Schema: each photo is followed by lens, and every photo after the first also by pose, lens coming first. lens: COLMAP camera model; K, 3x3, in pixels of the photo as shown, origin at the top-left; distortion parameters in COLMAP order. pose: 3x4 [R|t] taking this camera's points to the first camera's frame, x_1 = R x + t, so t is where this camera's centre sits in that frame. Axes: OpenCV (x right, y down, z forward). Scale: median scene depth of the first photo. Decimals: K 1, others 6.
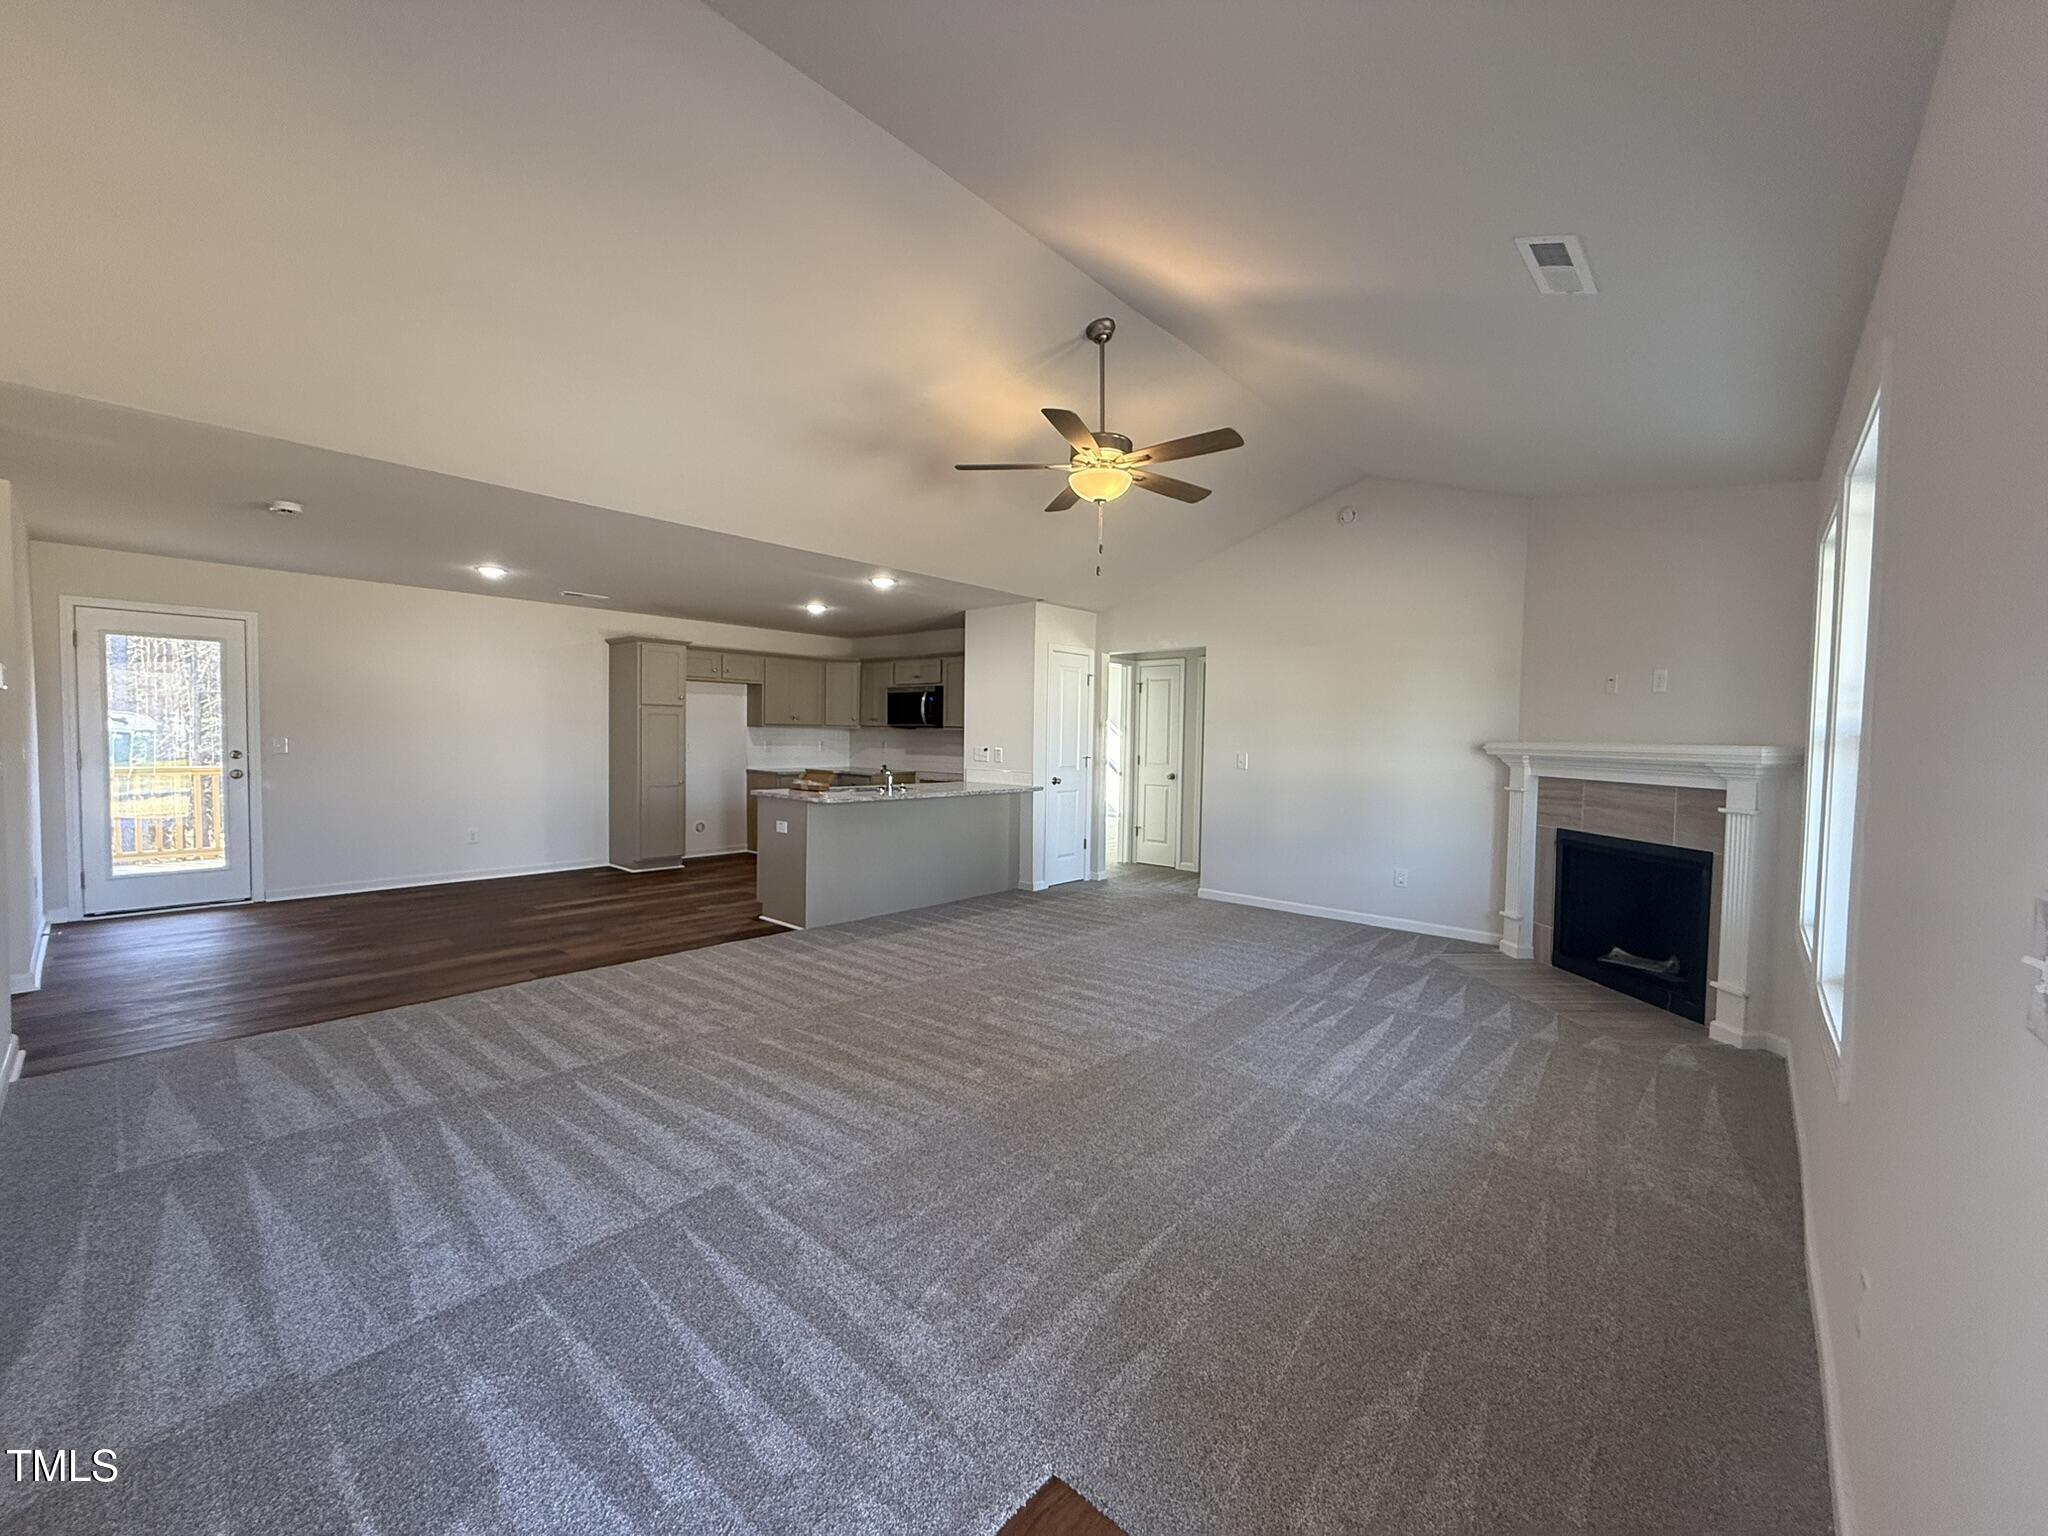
lens RADIAL K [[830.7, 0, 1024.0], [0, 830.7, 768.0], [0, 0, 1]] dist [0.001402, 0.000239]
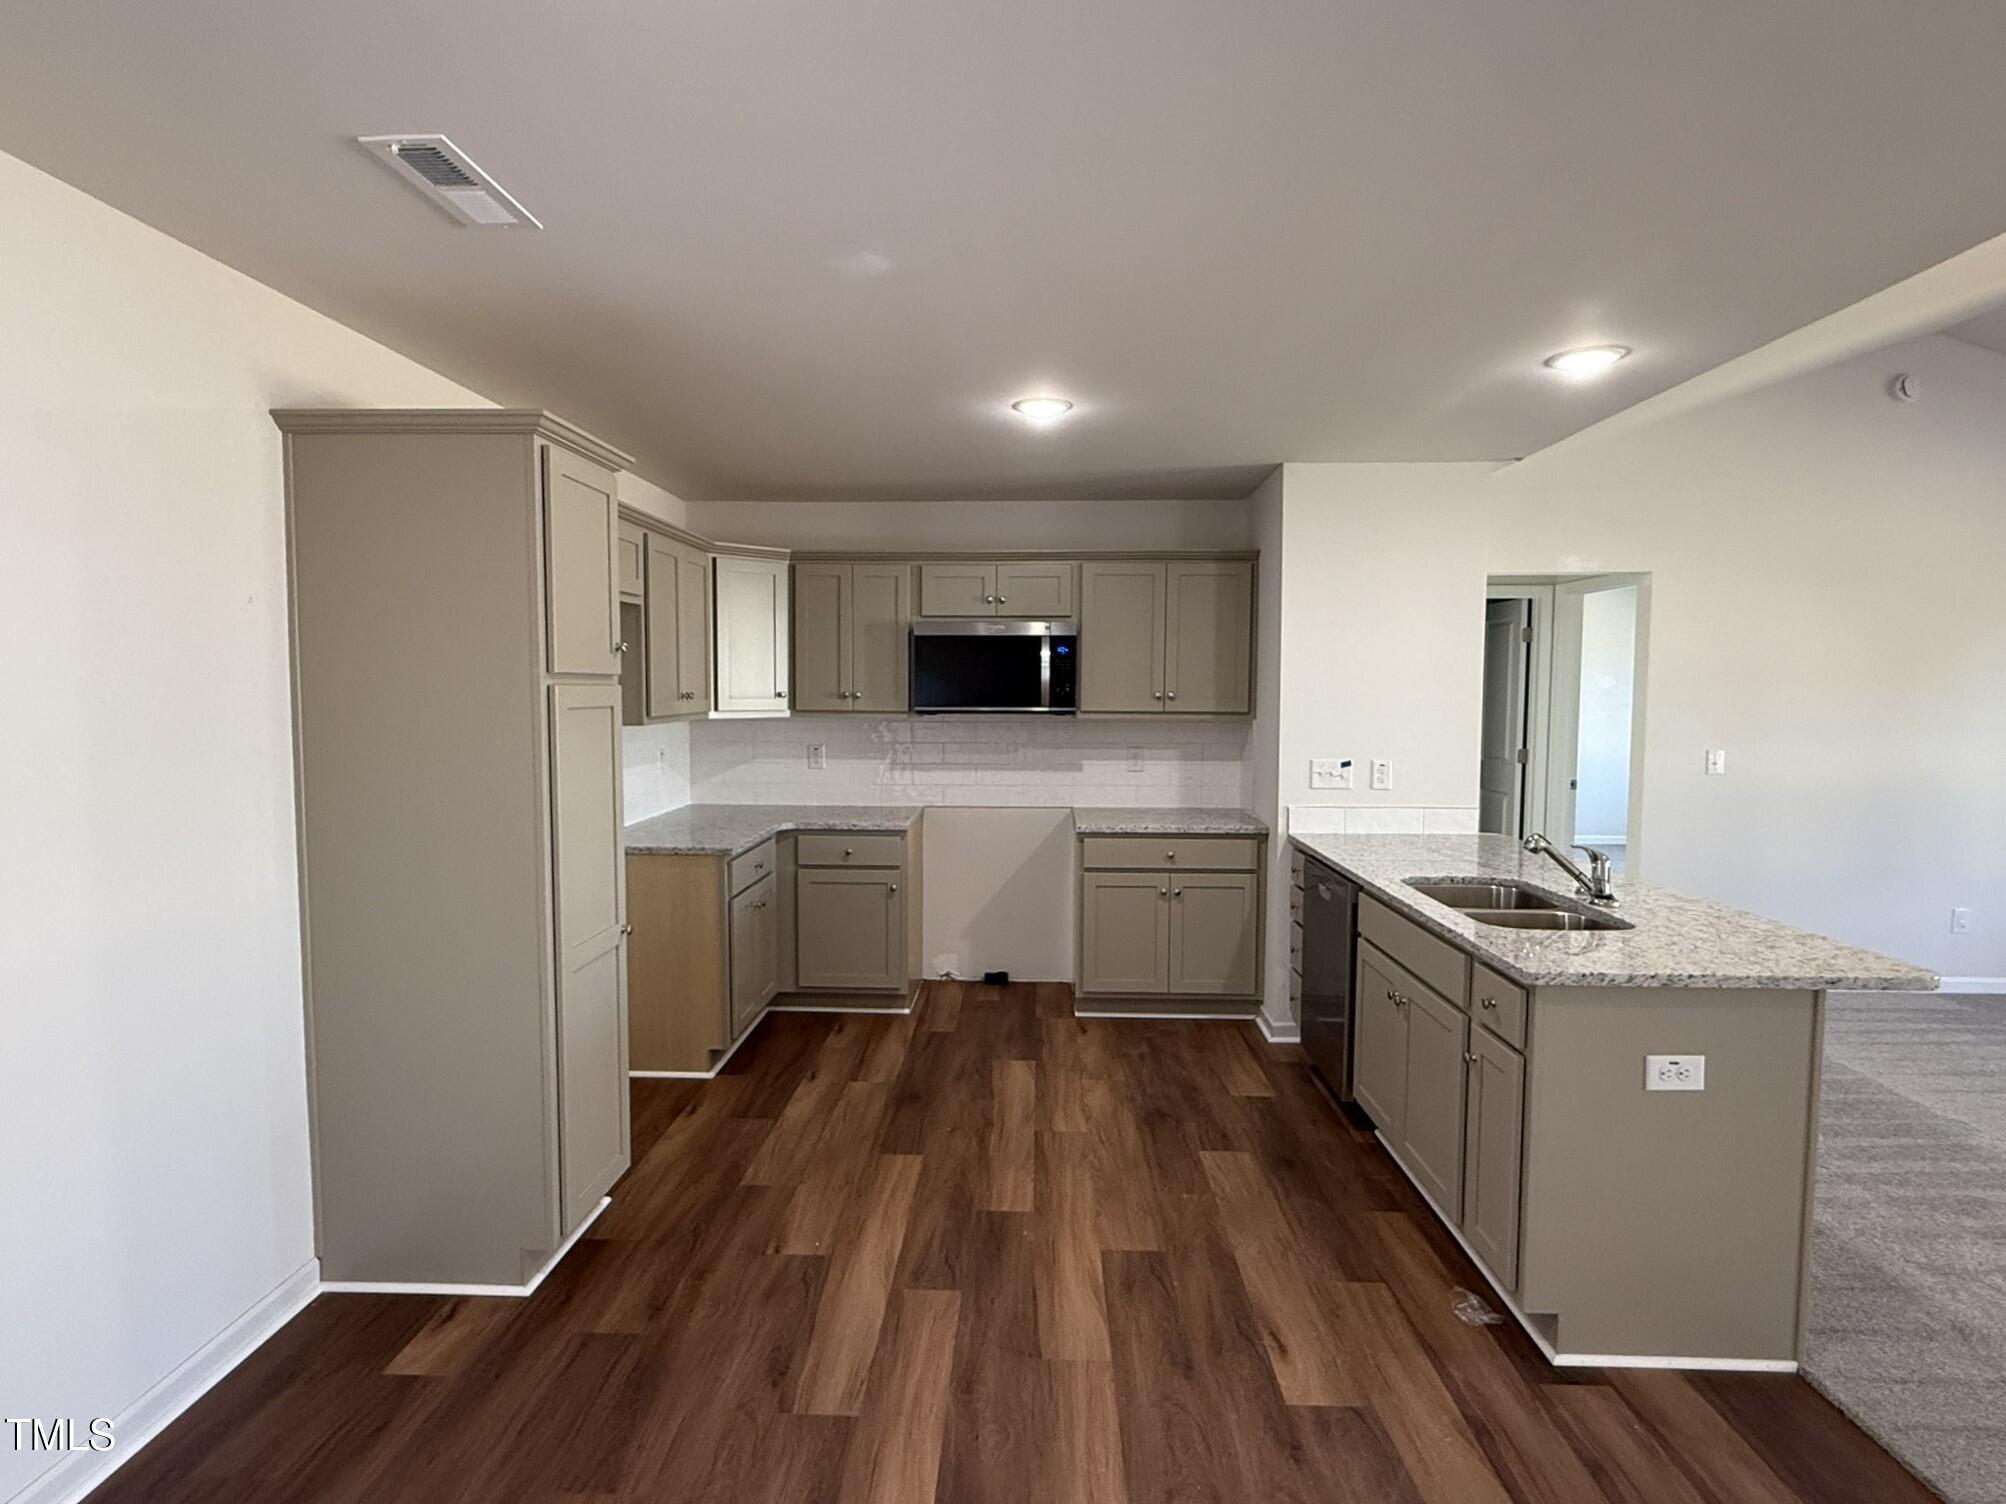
lens RADIAL K [[1042.0, 0, 1003.0], [0, 1042.0, 752.0], [0, 0, 1]] dist [-0.001404, -0.000234]
pose [[0.770756, -0.056667, 0.634606, -0.743157], [0.037129, 0.998339, 0.044052, -0.080648], [-0.636048, -0.010391, 0.771580, 0.858250]]
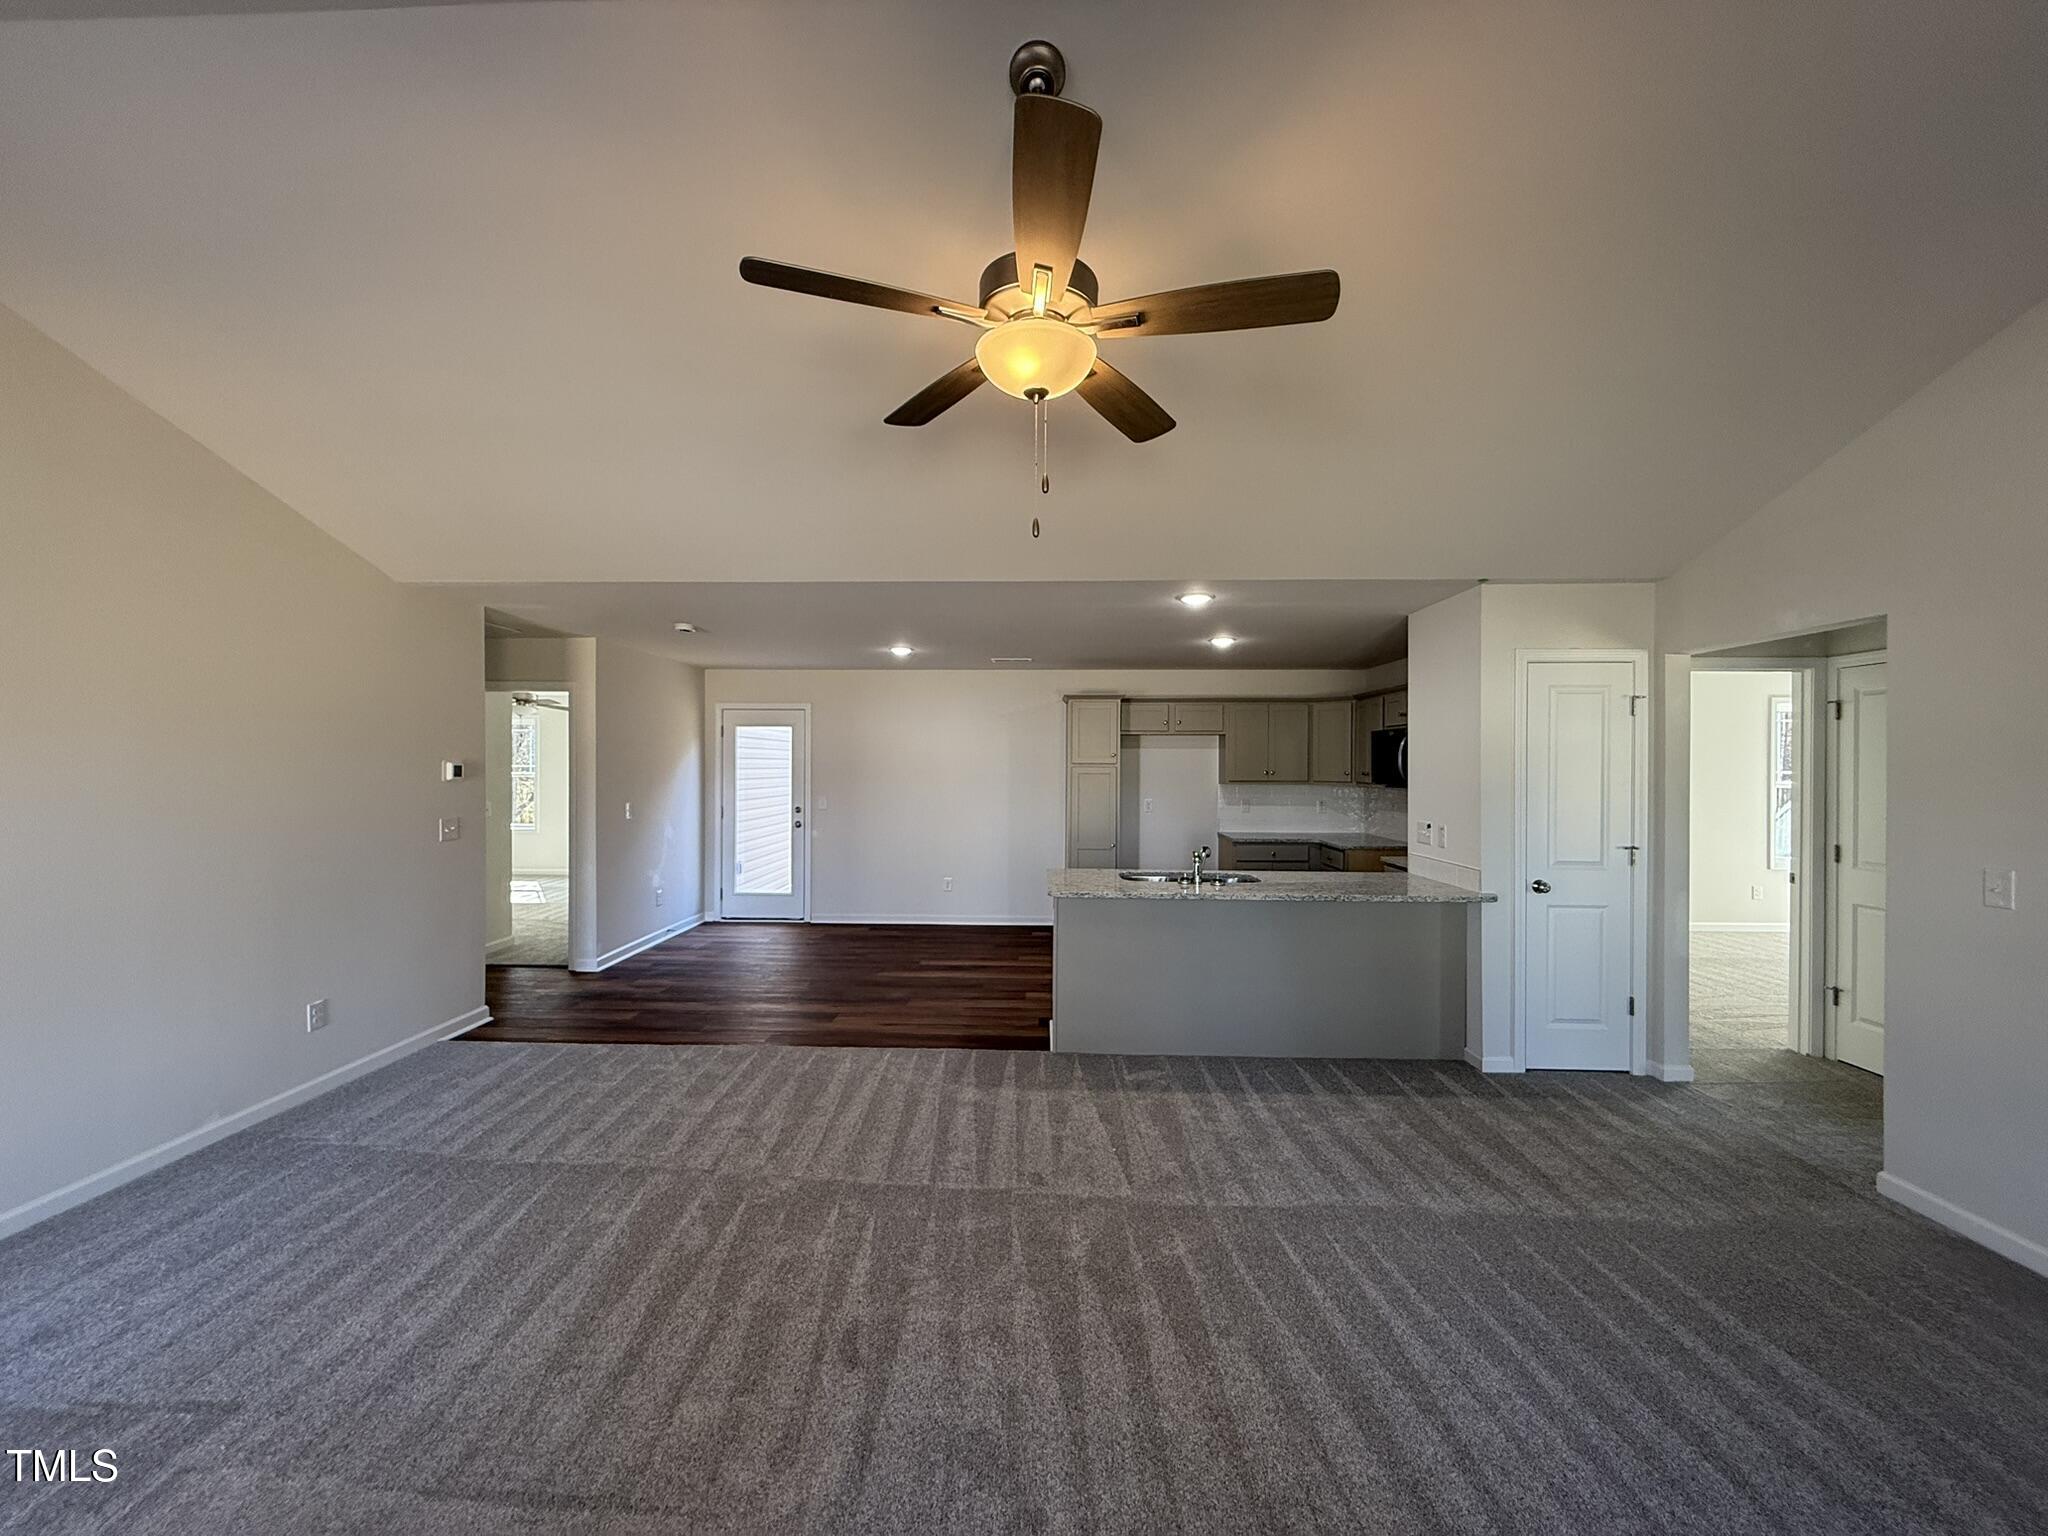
lens RADIAL K [[826.2, 0, 1000.0], [0, 826.2, 769.0], [0, 0, 1]] dist [-0.000303, 0.000093]
pose [[0.629325, -0.011574, -0.777056, 0.315501], [-0.025218, 0.999058, -0.035304, -0.046160], [0.776733, 0.041813, 0.628441, 0.444533]]
